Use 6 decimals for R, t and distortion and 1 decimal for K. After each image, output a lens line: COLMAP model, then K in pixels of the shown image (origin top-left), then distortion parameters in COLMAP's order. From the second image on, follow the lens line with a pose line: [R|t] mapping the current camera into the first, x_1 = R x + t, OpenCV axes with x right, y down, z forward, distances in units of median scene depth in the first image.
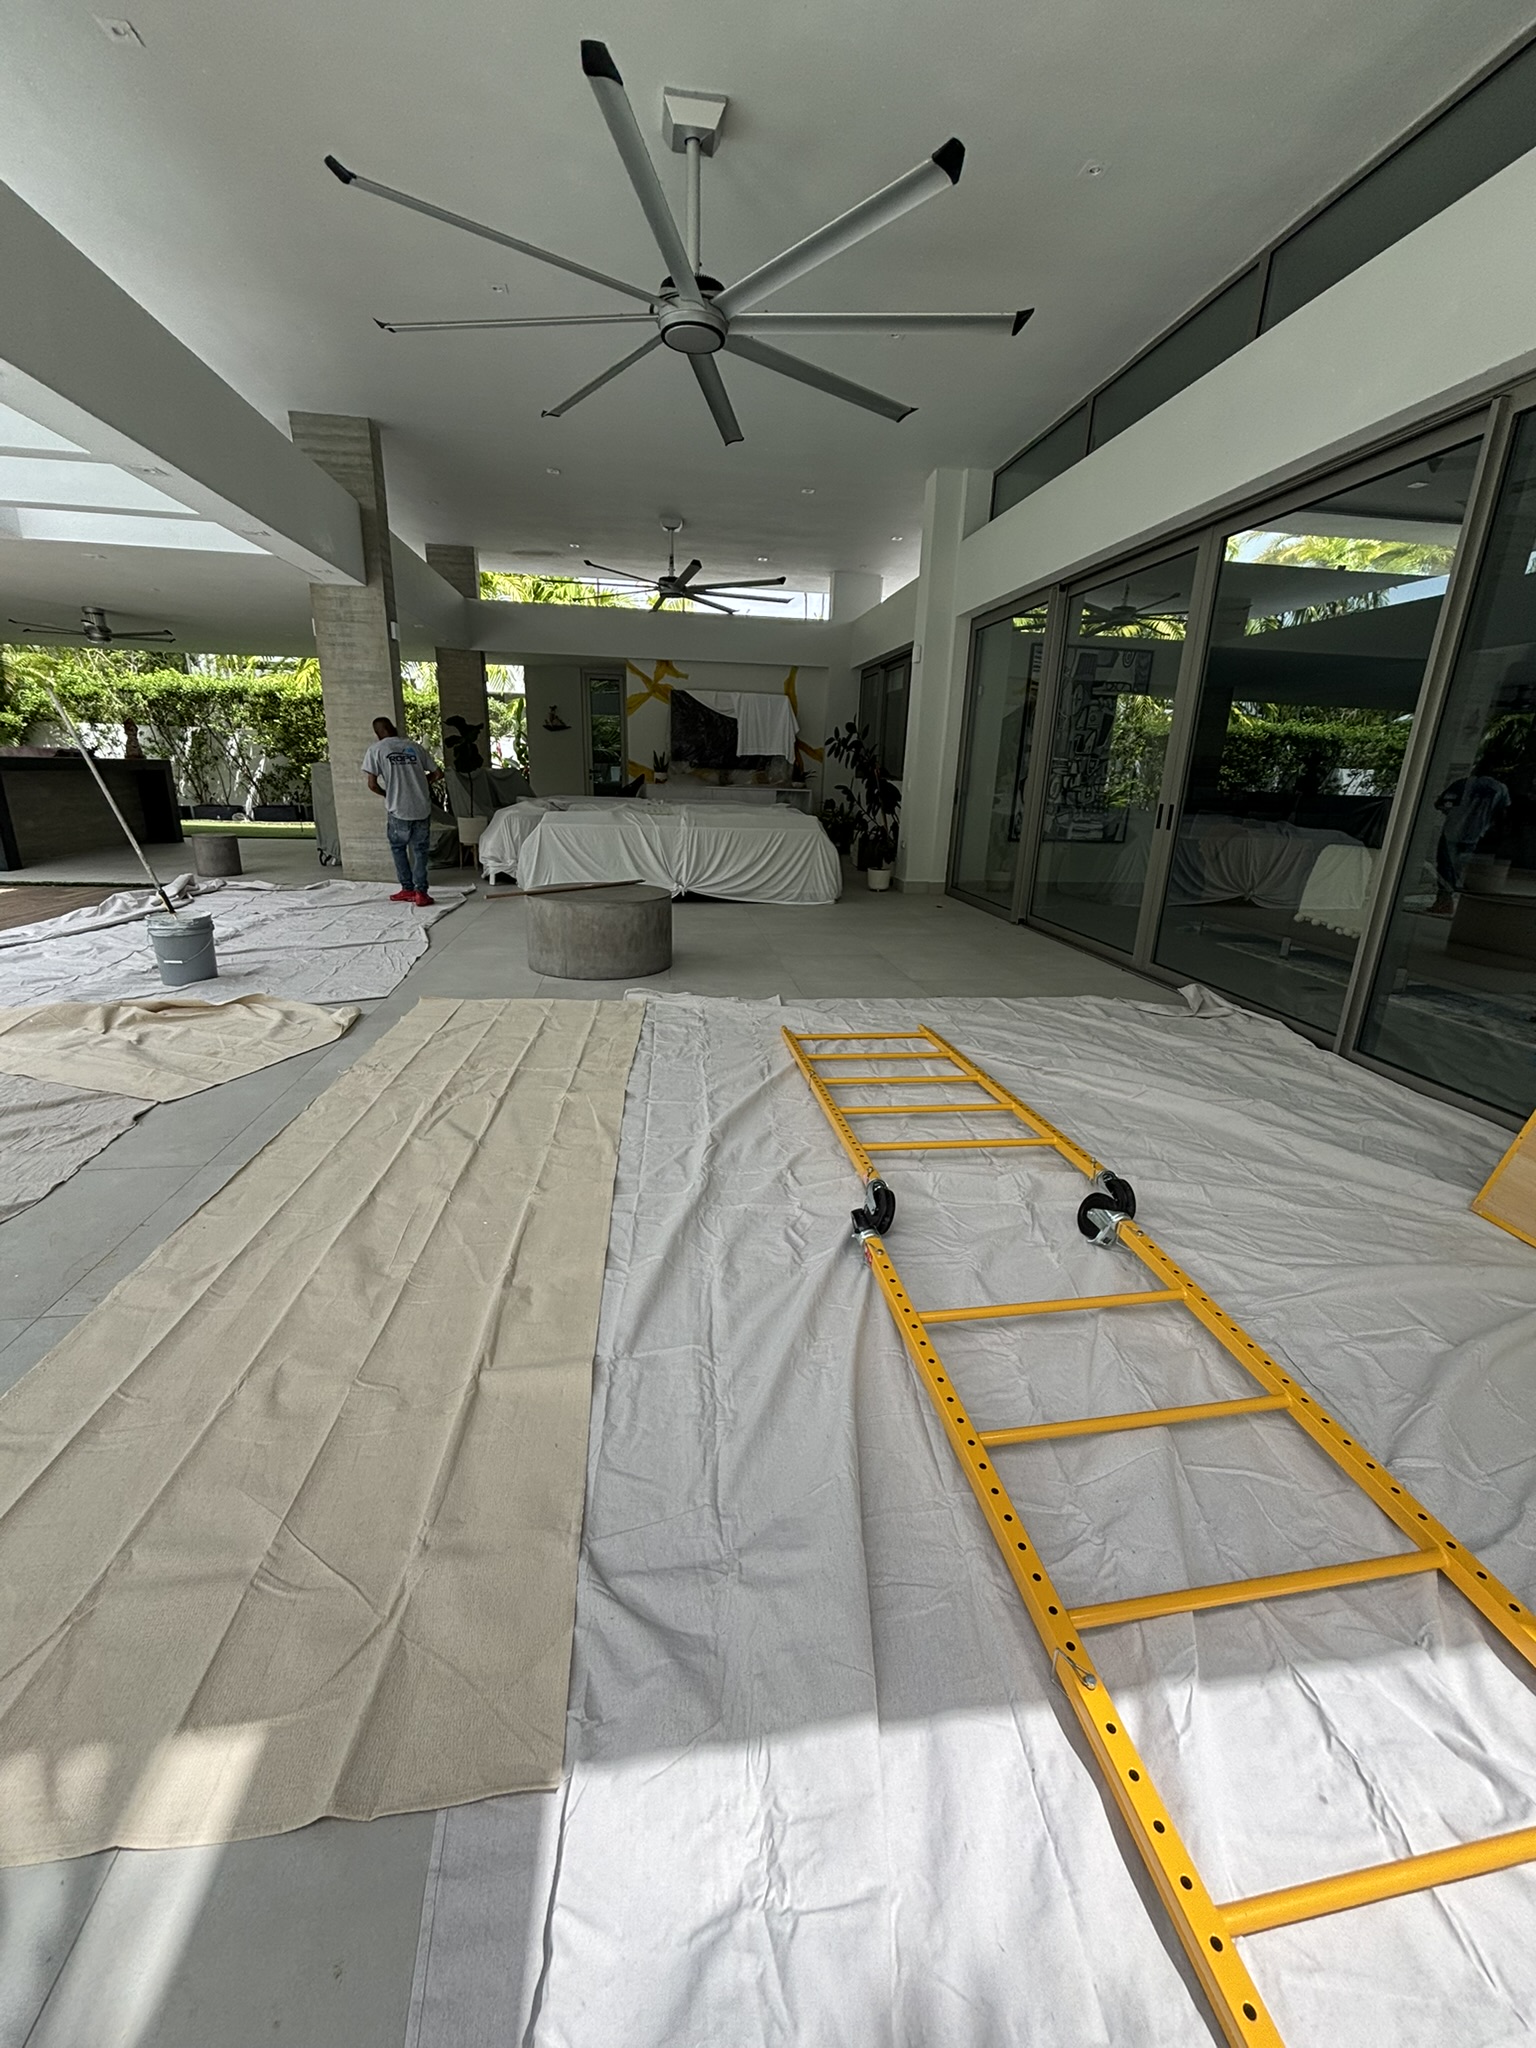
lens RADIAL K [[820.6, 0, 774.5], [0, 820.6, 1013.9], [0, 0, 1]] dist [-0.002001, 0.000575]
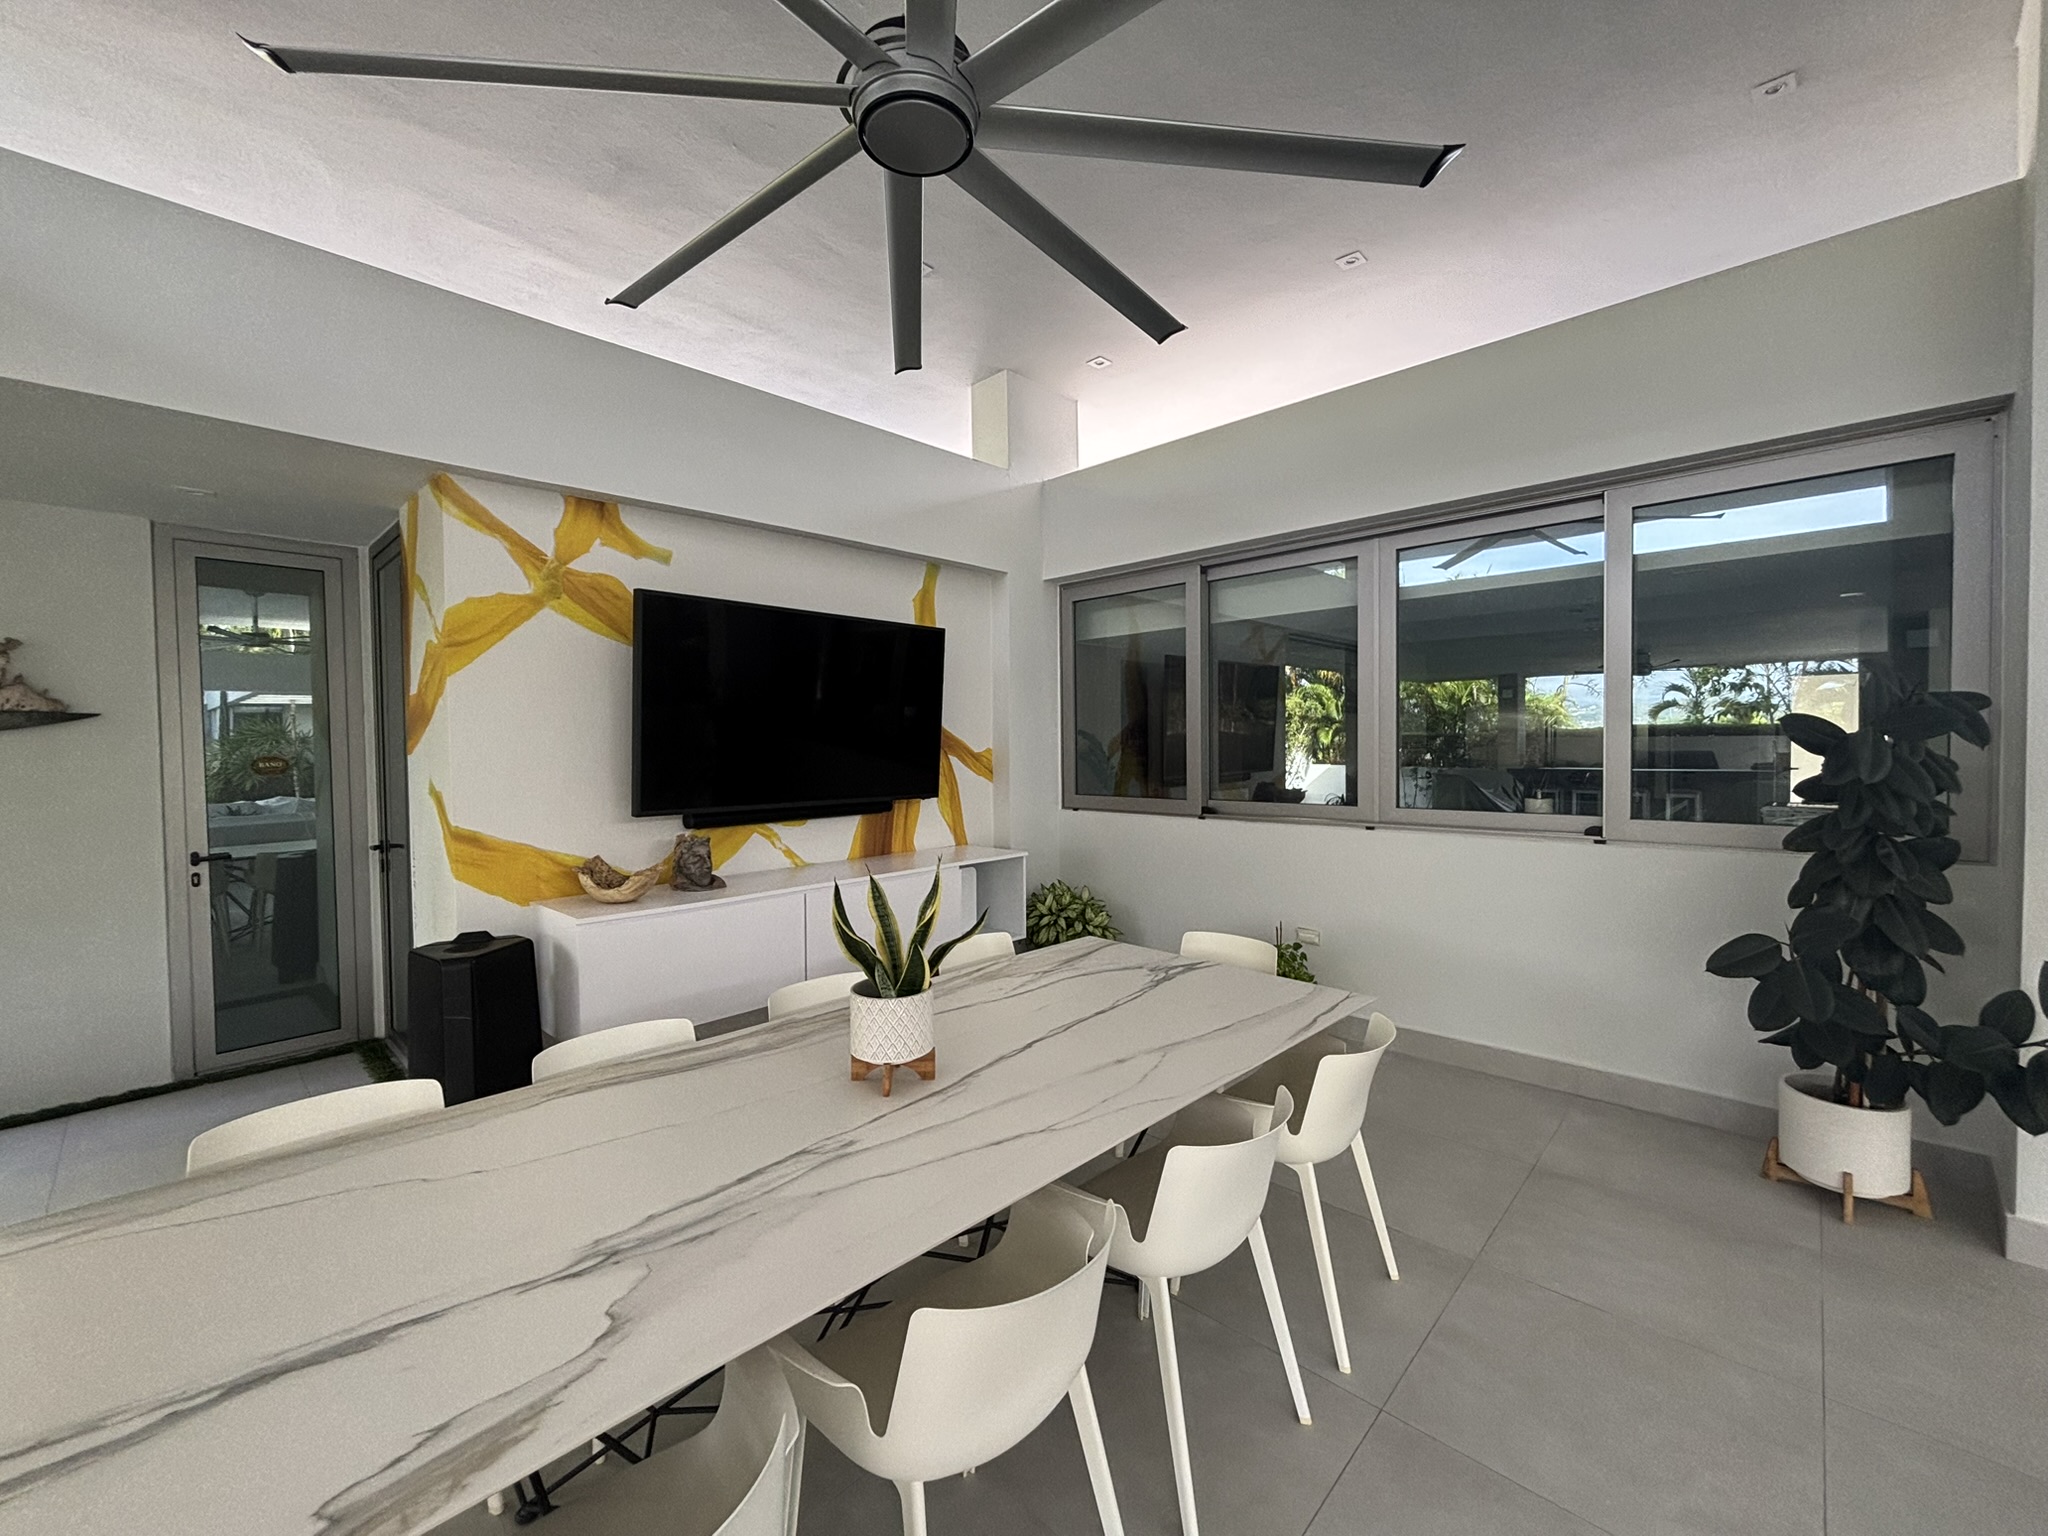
lens RADIAL K [[820.6, 0, 1018.0], [0, 820.6, 763.2], [0, 0, 1]] dist [-0.002001, 0.000575]
pose [[0.797344, -0.054715, 0.601040, -0.301028], [0.202493, 0.962408, -0.181016, -0.394377], [-0.568542, 0.266038, 0.778450, 1.097535]]
